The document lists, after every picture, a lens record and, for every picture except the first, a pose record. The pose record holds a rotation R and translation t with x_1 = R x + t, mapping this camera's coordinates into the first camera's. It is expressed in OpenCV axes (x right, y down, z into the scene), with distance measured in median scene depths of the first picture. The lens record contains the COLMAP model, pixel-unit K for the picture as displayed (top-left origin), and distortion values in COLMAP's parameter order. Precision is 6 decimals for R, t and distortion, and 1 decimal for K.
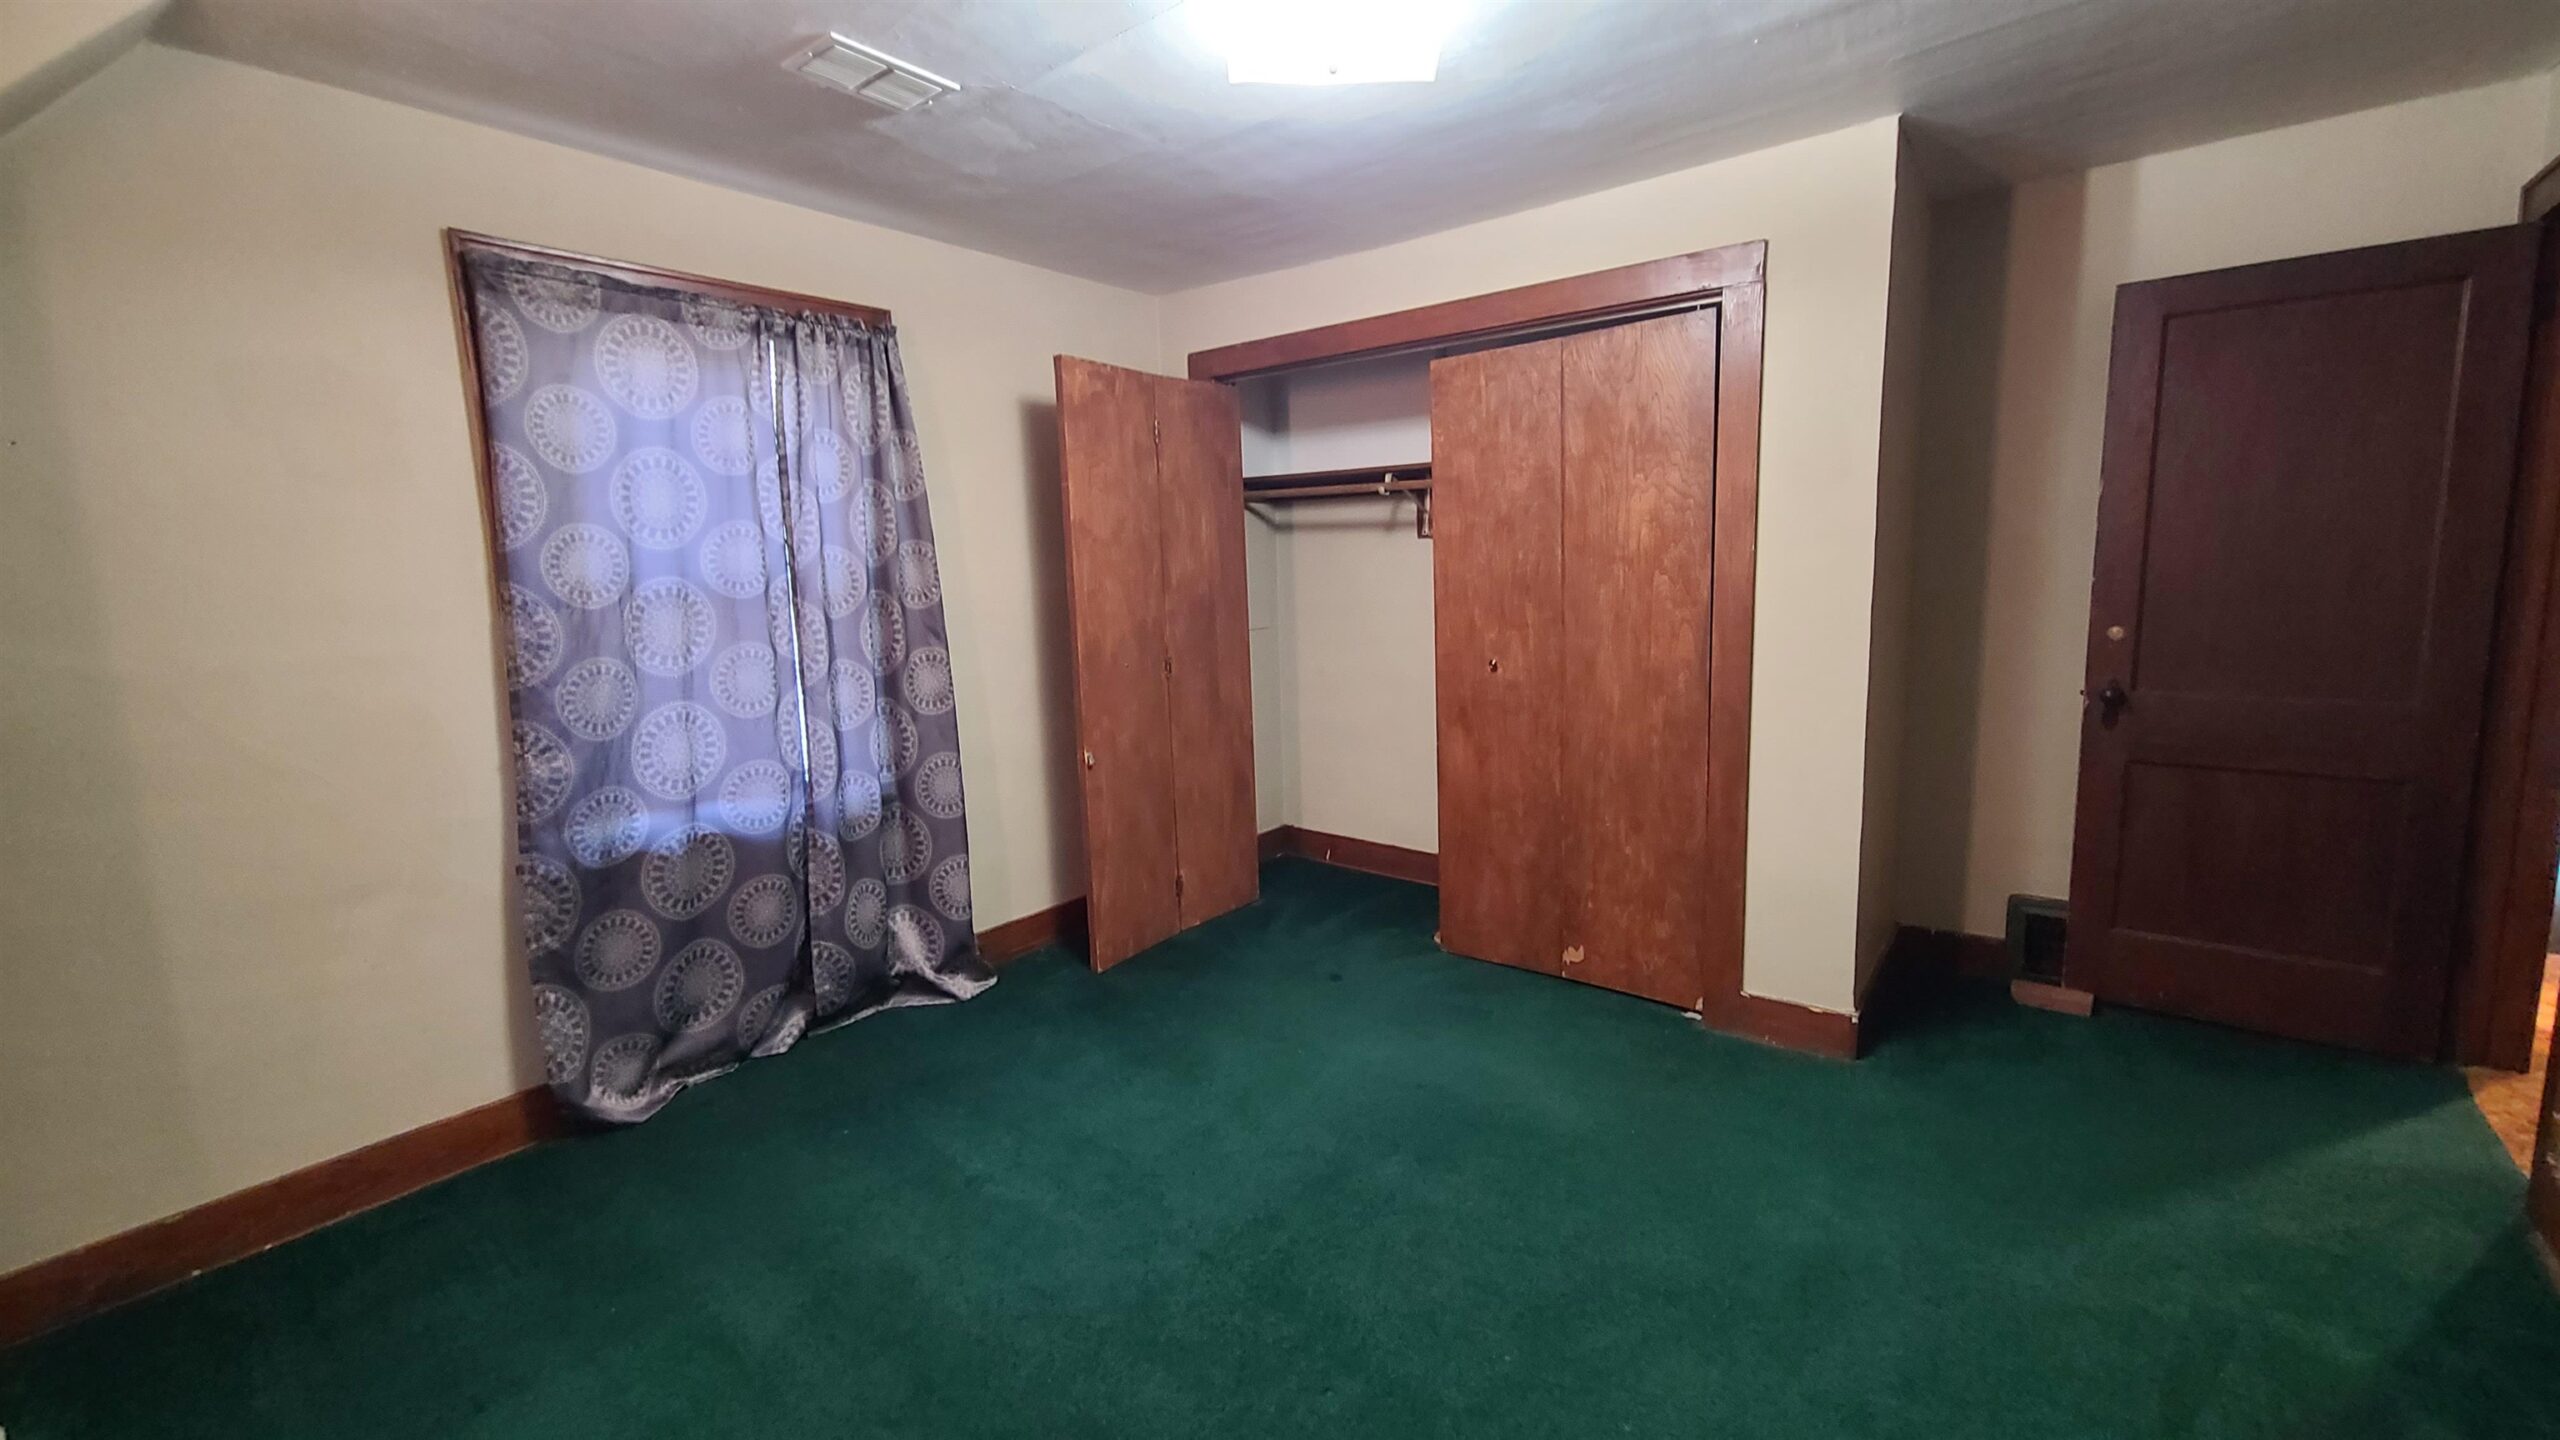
lens RADIAL K [[1057.7, 0, 1277.2], [0, 1057.7, 719.6], [0, 0, 1]] dist [-0.001726, -0.000738]
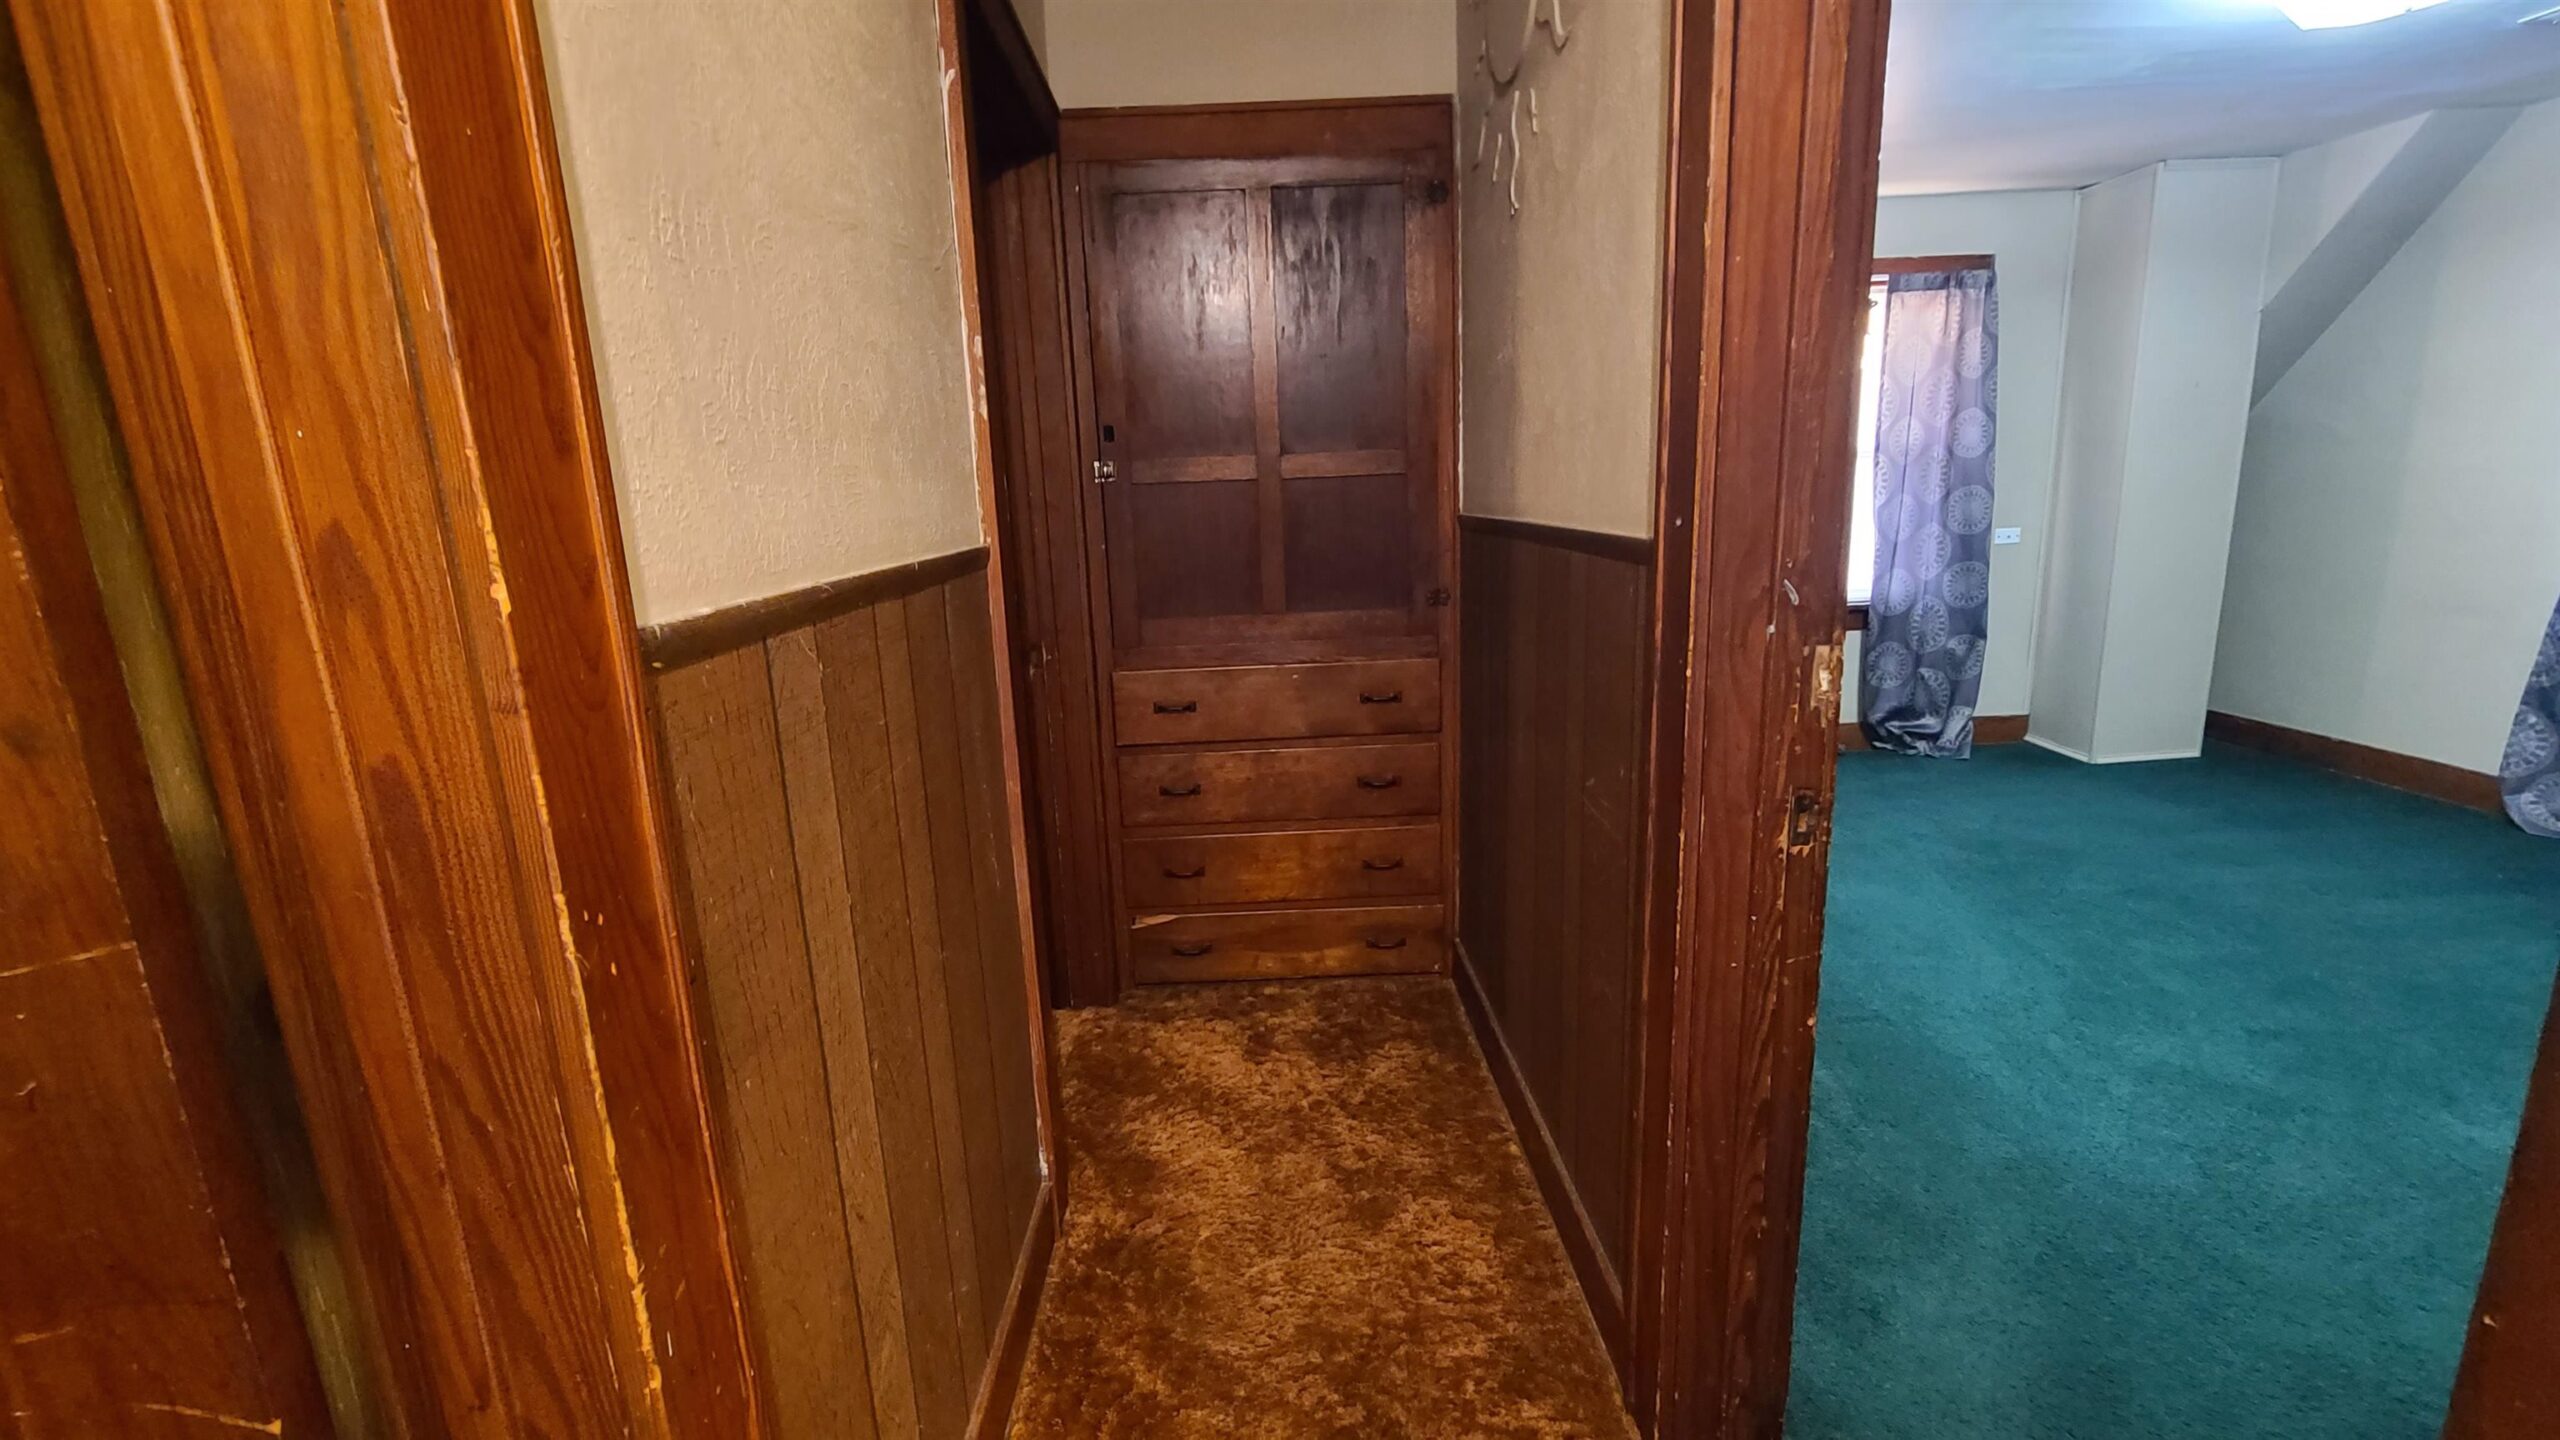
lens RADIAL K [[1057.7, 0, 1266.5], [0, 1057.7, 711.8], [0, 0, 1]] dist [-0.001726, -0.000738]
pose [[-0.780174, 0.192874, -0.595087, 1.366856], [-0.027177, 0.939934, 0.340272, -0.165850], [0.624972, 0.281644, -0.728071, 0.906439]]
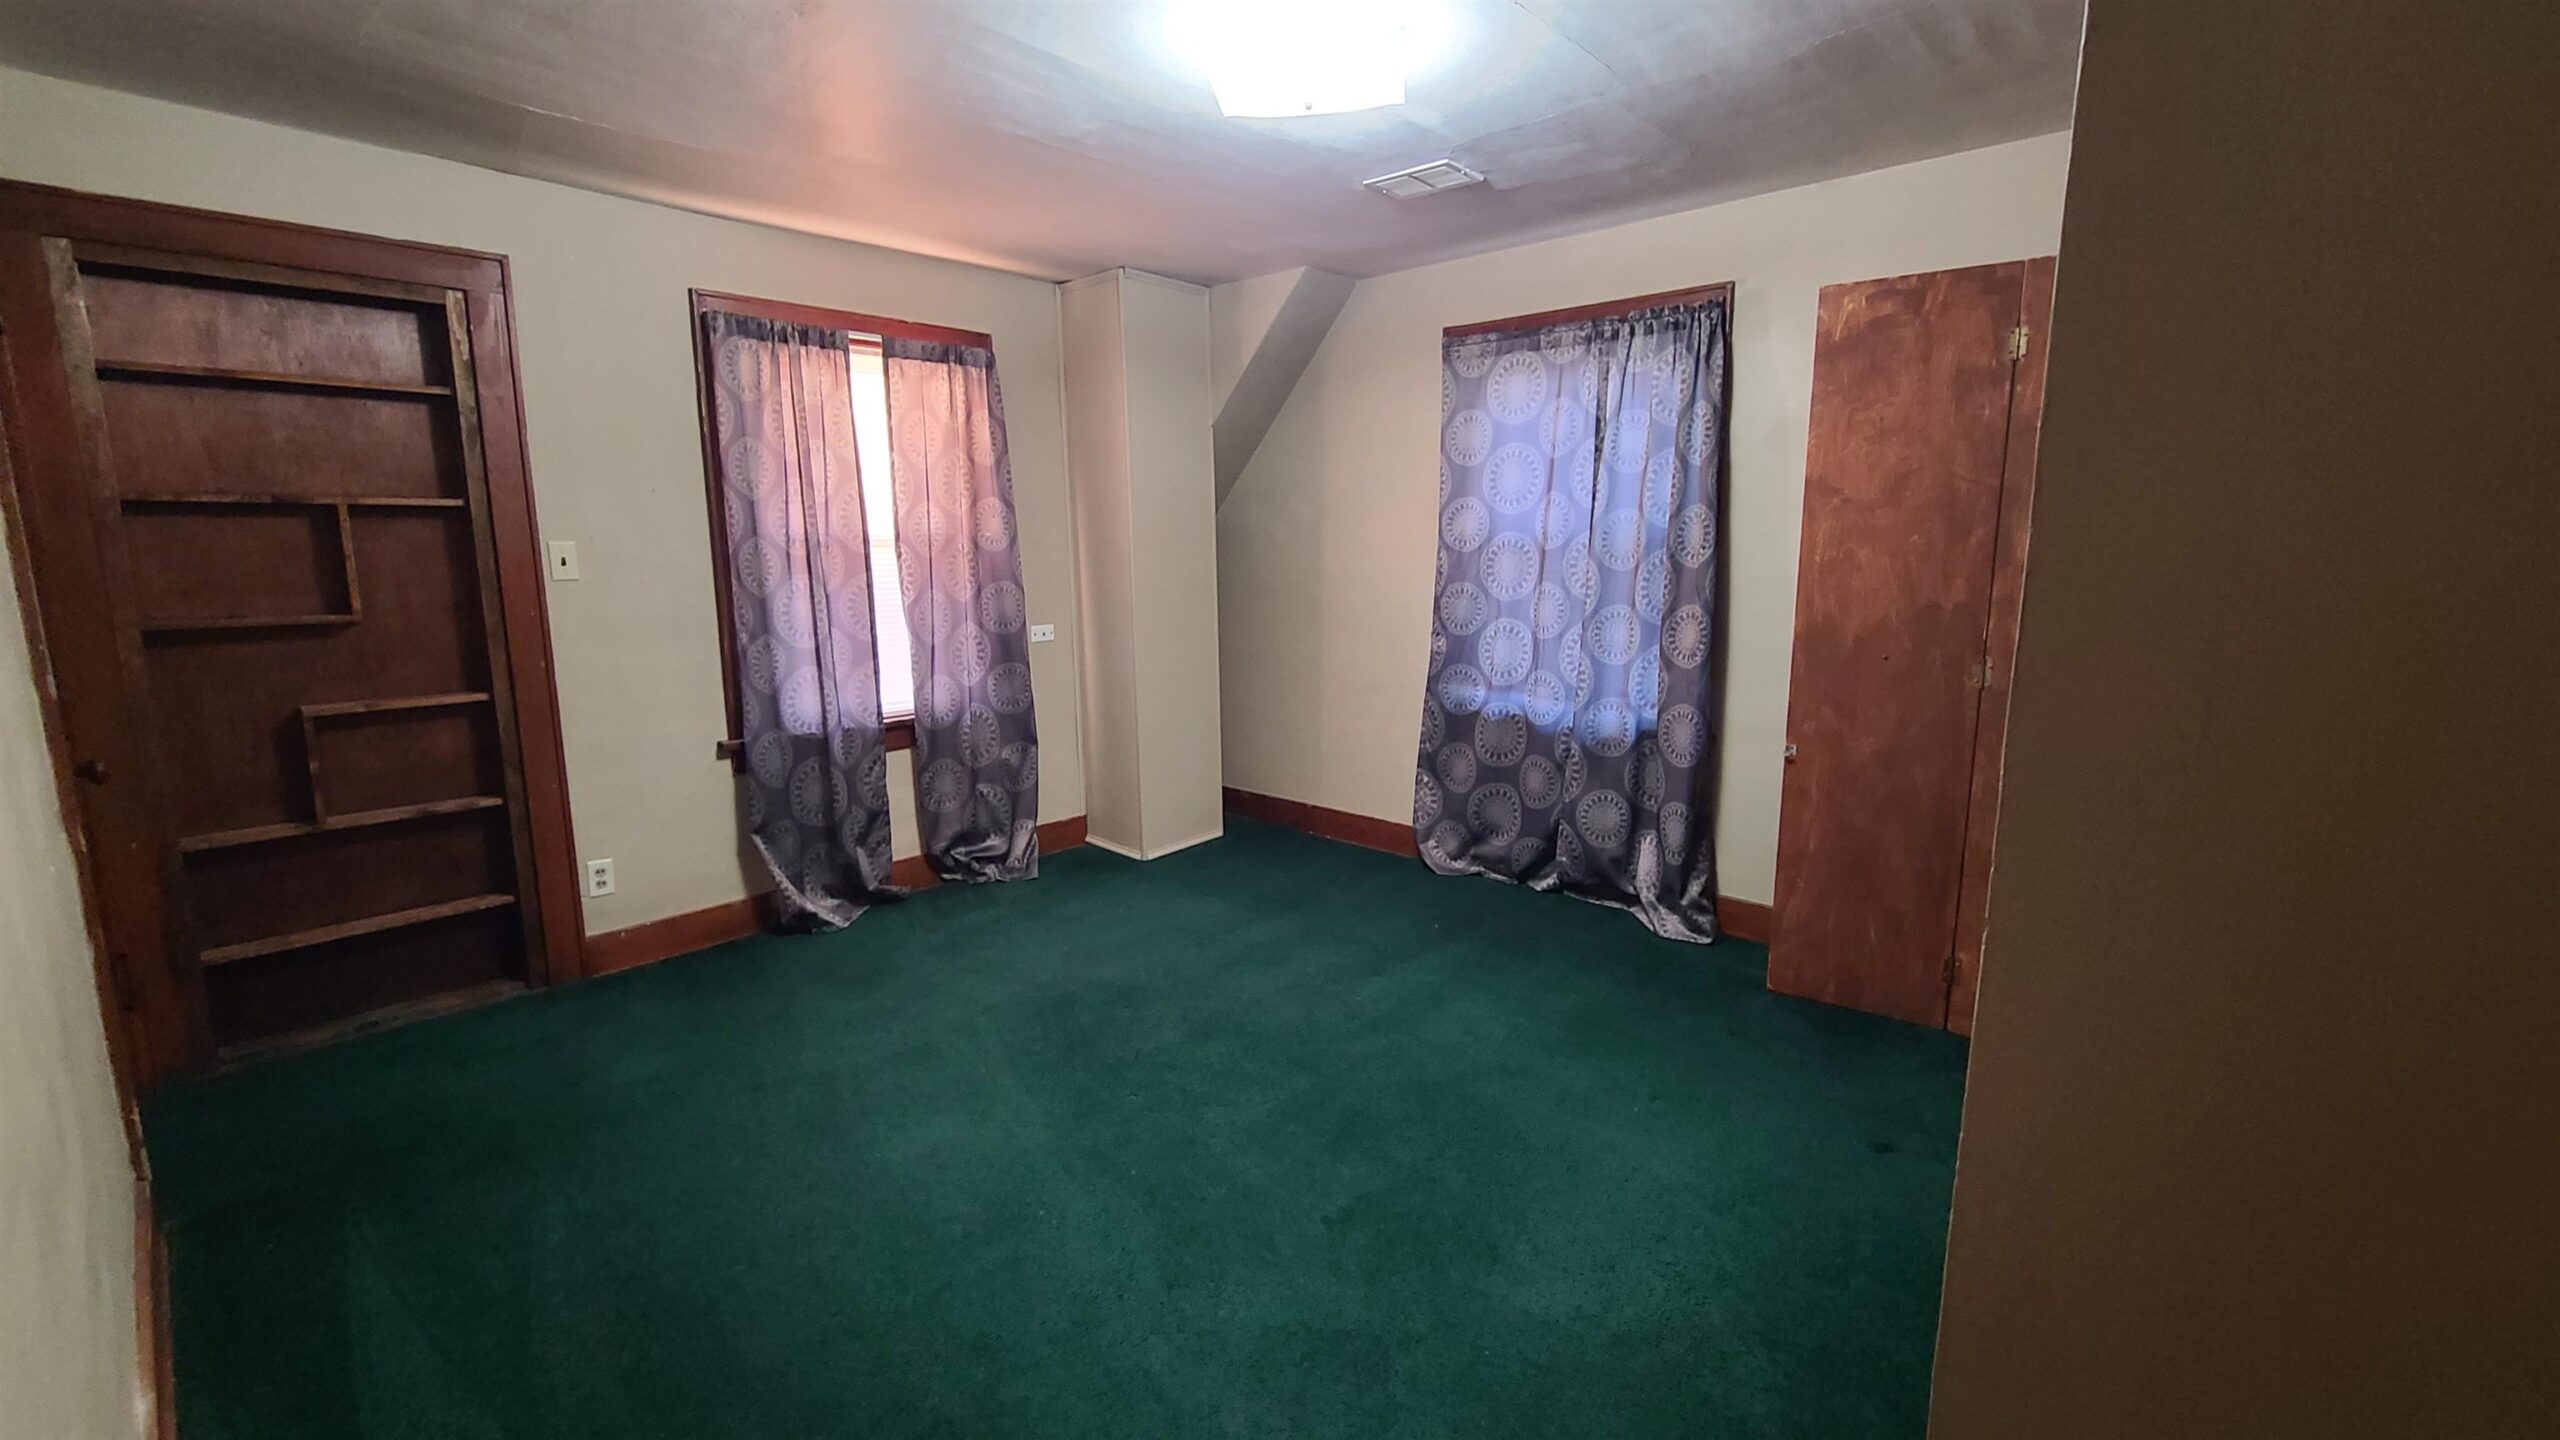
lens RADIAL K [[1057.7, 0, 1275.9], [0, 1057.7, 721.7], [0, 0, 1]] dist [-0.001726, -0.000738]
pose [[-0.095346, 0.203458, -0.974430, 0.918198], [-0.136885, 0.966911, 0.215282, -0.150371], [0.985988, 0.153911, -0.064341, 0.805228]]
